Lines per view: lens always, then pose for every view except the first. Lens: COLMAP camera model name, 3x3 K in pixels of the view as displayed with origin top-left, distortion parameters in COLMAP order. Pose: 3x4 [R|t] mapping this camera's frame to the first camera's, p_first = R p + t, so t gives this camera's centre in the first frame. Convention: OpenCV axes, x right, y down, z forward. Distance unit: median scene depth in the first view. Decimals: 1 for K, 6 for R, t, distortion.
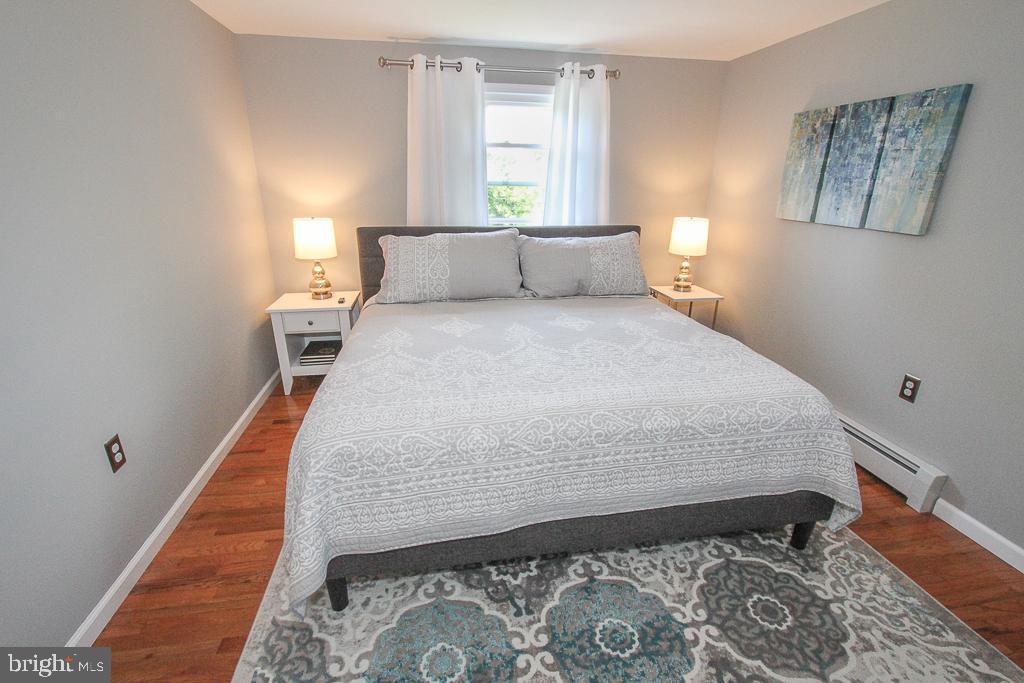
lens RADIAL K [[472.9, 0, 510.0], [0, 472.9, 345.8], [0, 0, 1]] dist [-0.012531, 0.001205]
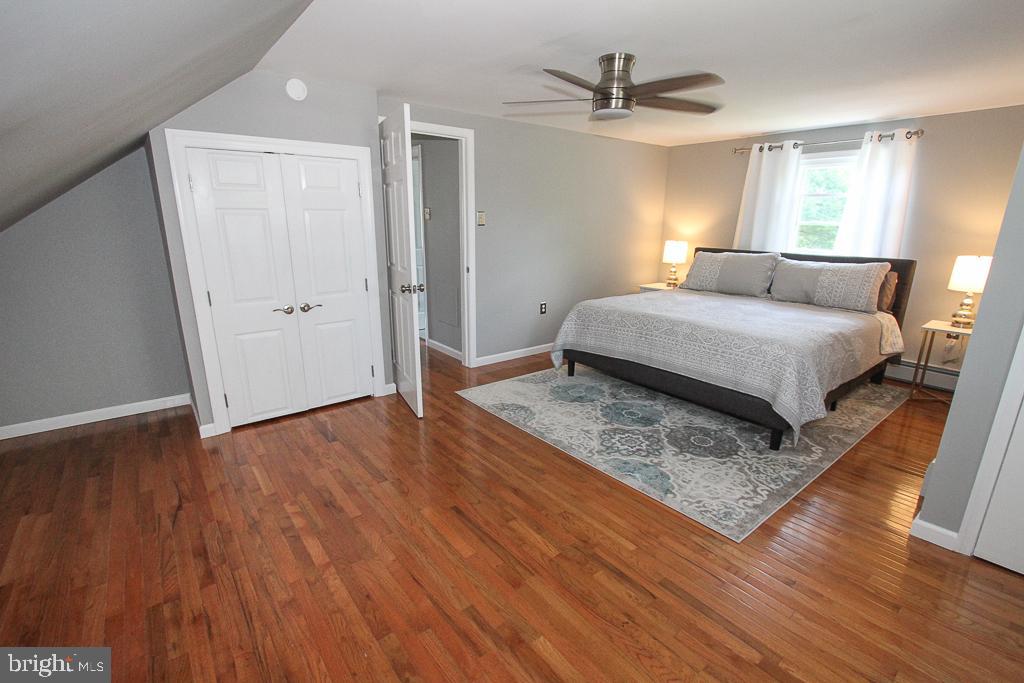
lens RADIAL K [[472.9, 0, 512.7], [0, 472.9, 343.3], [0, 0, 1]] dist [-0.012531, 0.001205]
pose [[0.479395, 0.218592, -0.849940, 0.875243], [-0.294751, 0.952330, 0.078675, 0.138209], [0.826621, 0.212804, 0.520973, -0.354310]]
